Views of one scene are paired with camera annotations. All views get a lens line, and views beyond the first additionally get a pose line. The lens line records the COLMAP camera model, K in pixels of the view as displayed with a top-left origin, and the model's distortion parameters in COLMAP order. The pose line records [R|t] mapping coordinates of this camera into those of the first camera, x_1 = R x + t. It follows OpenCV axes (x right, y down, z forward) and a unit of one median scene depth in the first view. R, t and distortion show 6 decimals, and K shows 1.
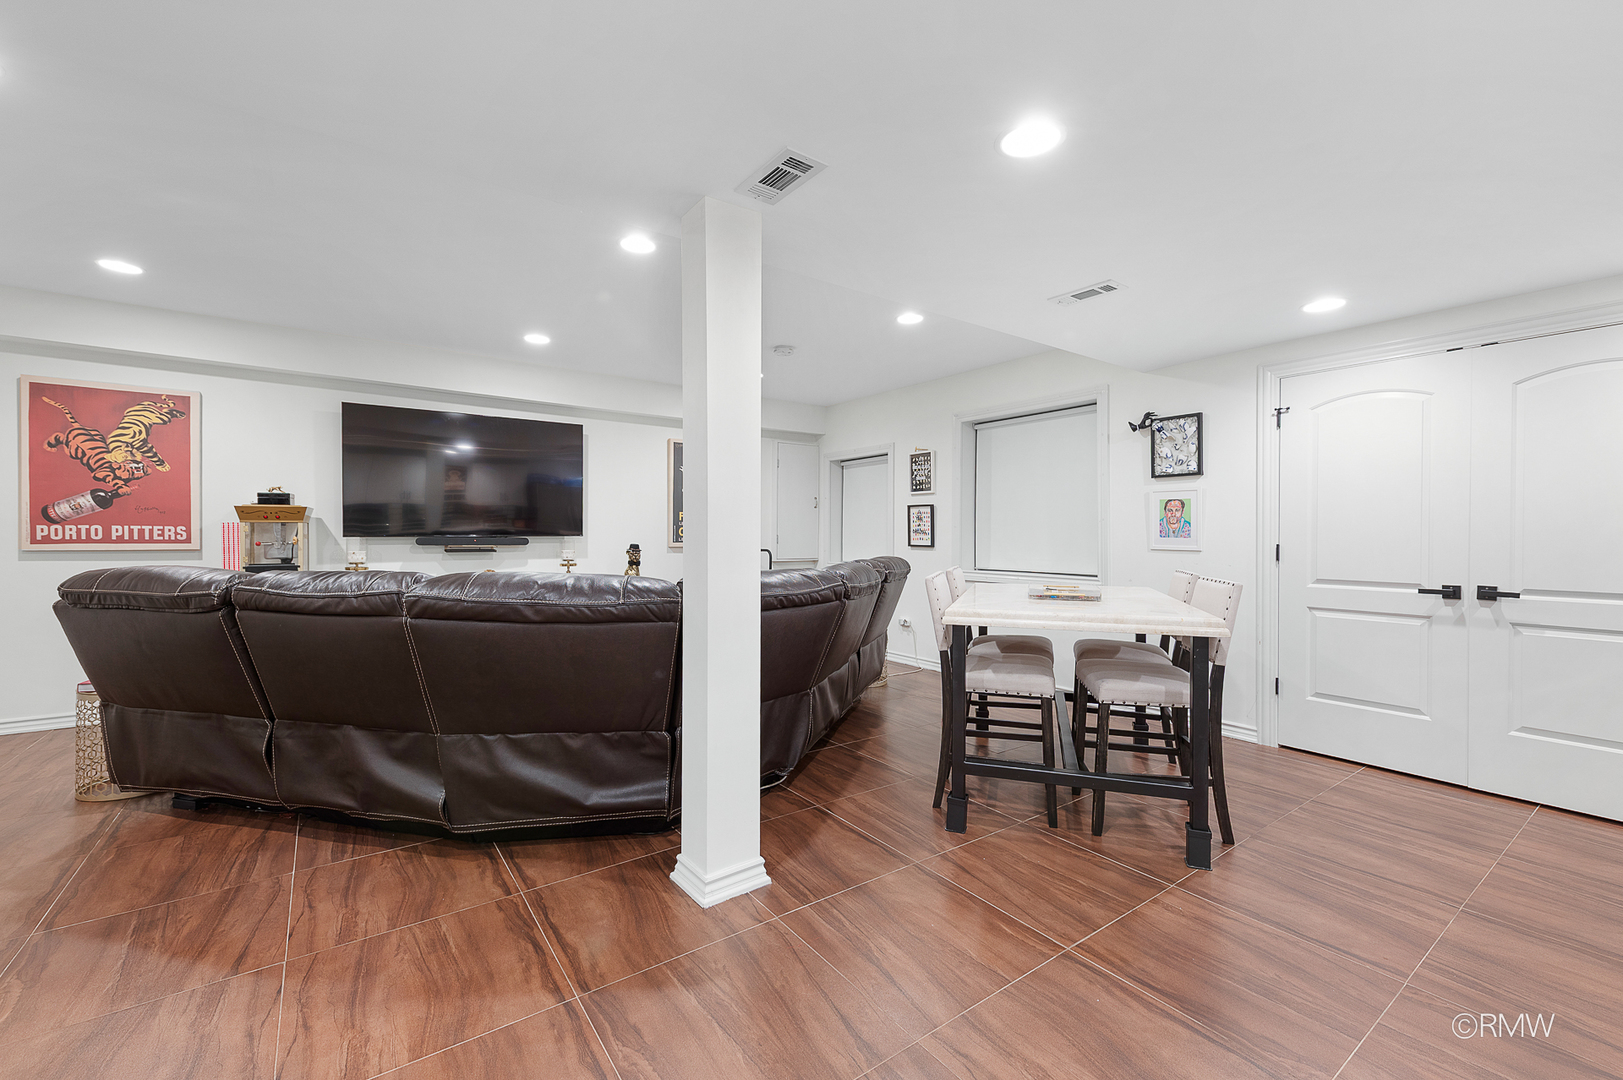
lens RADIAL K [[658.6, 0, 811.5], [0, 658.6, 540.0], [0, 0, 1]] dist [0.000993, -0.000389]
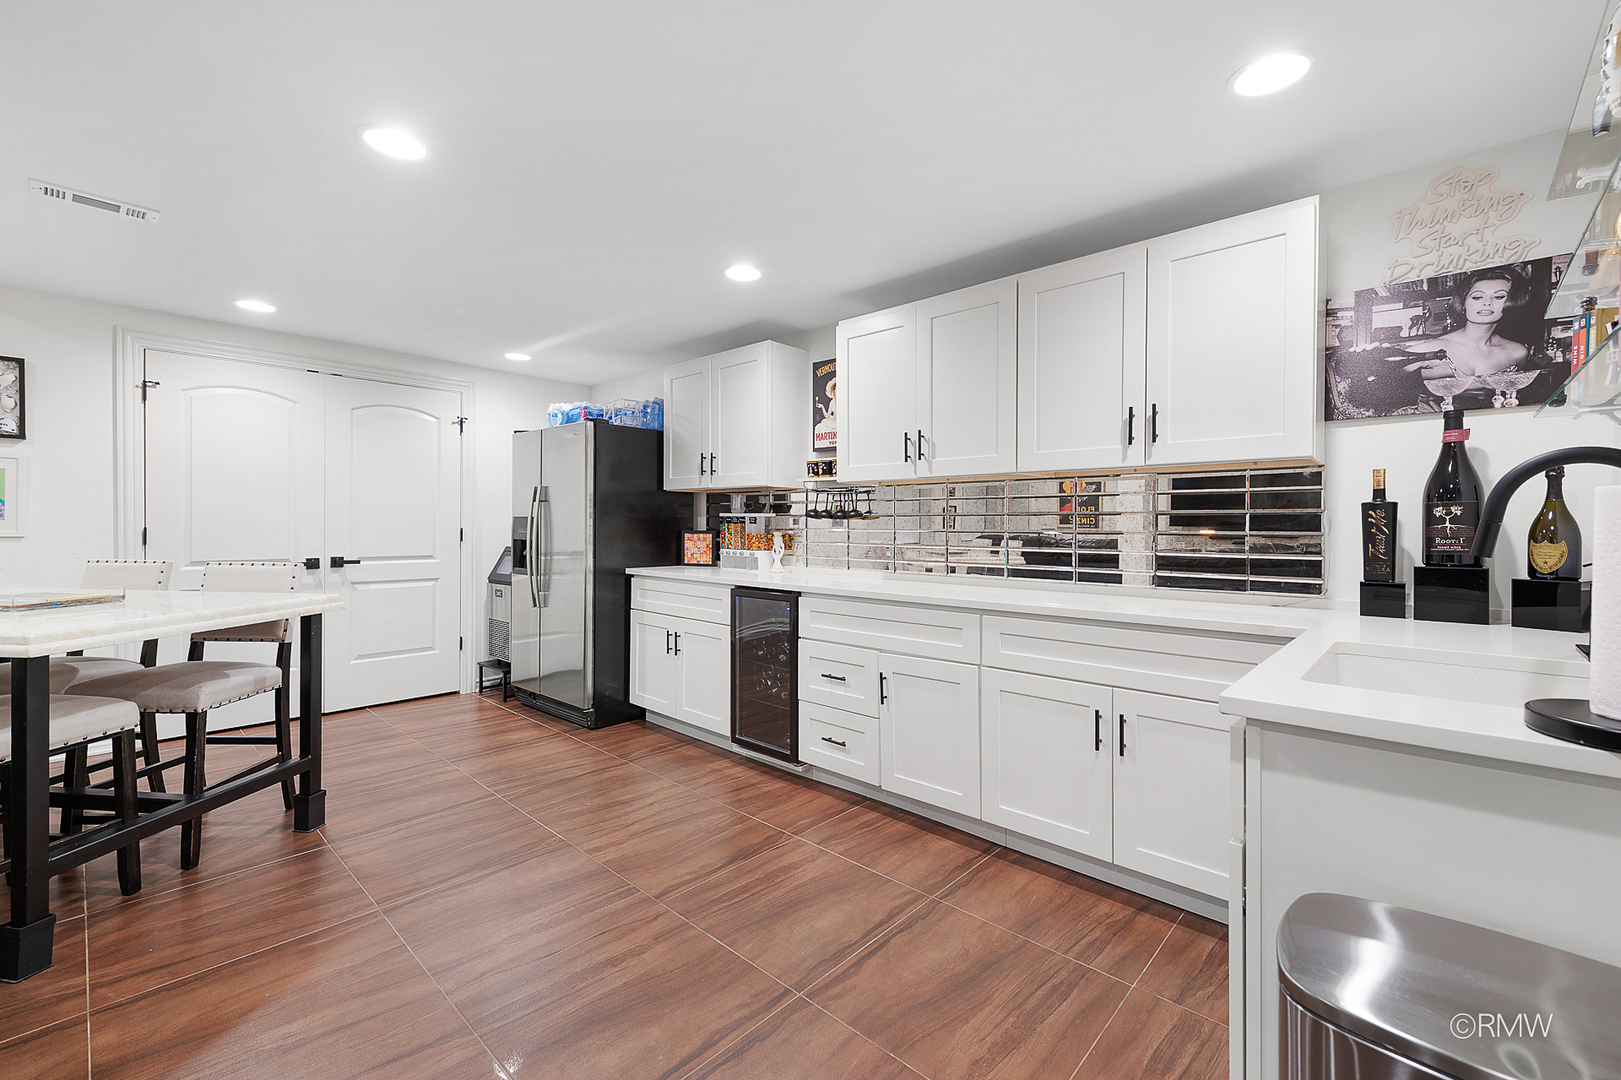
lens RADIAL K [[684.7, 0, 810.7], [0, 684.7, 512.0], [0, 0, 1]] dist [0.001339, 0.000188]
pose [[-0.193774, 0.012673, 0.980964, -0.517348], [0.002549, 0.999920, -0.012415, -0.000532], [-0.981043, 0.000095, -0.193791, 0.330986]]
